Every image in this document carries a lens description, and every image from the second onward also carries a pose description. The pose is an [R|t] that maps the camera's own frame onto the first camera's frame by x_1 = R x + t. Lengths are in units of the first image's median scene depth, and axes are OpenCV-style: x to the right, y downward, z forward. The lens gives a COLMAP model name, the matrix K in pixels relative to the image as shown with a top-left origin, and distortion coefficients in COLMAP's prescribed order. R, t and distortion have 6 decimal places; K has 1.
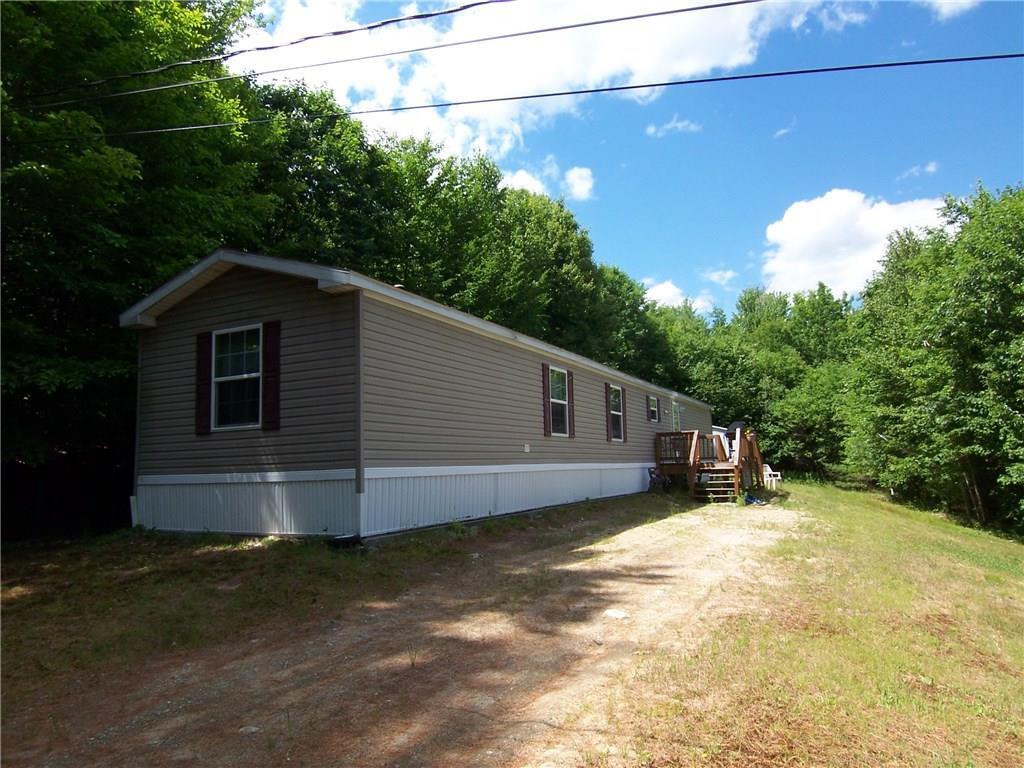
lens RADIAL K [[698.5, 0, 513.6], [0, 698.5, 382.5], [0, 0, 1]] dist [-0.046933, -0.013752]
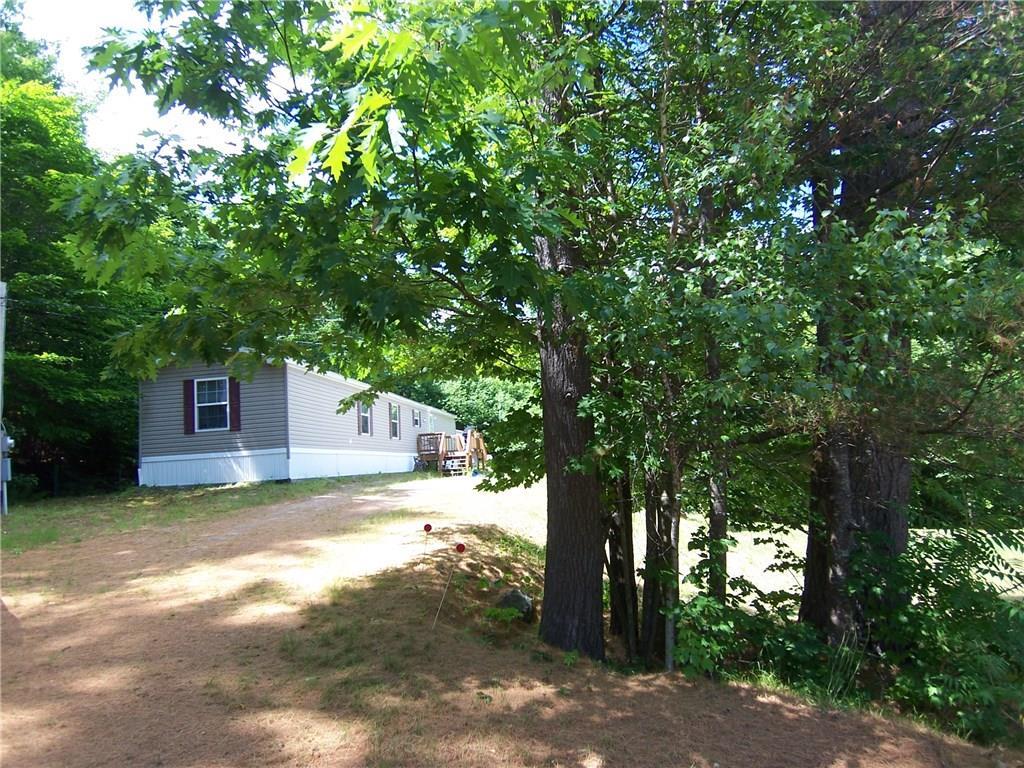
lens RADIAL K [[698.5, 0, 513.1], [0, 698.5, 385.3], [0, 0, 1]] dist [-0.046933, -0.013752]
pose [[0.940225, 0.012315, 0.340332, -0.115972], [-0.009983, 0.999913, -0.008604, -0.022658], [-0.340408, 0.004692, 0.940266, -0.485813]]
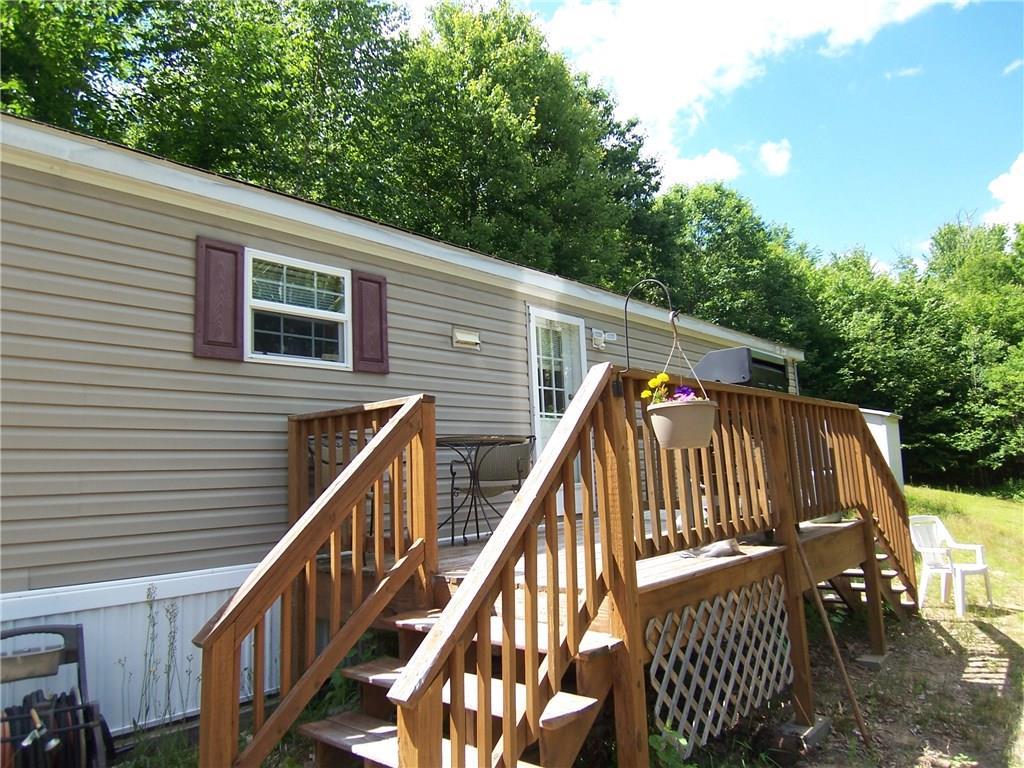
lens RADIAL K [[698.5, 0, 513.5], [0, 698.5, 386.9], [0, 0, 1]] dist [-0.046933, -0.013752]
pose [[0.965185, -0.047833, -0.257156, 0.280652], [0.049327, 0.998782, -0.000642, 0.056646], [0.256874, -0.012065, 0.966370, 0.705056]]
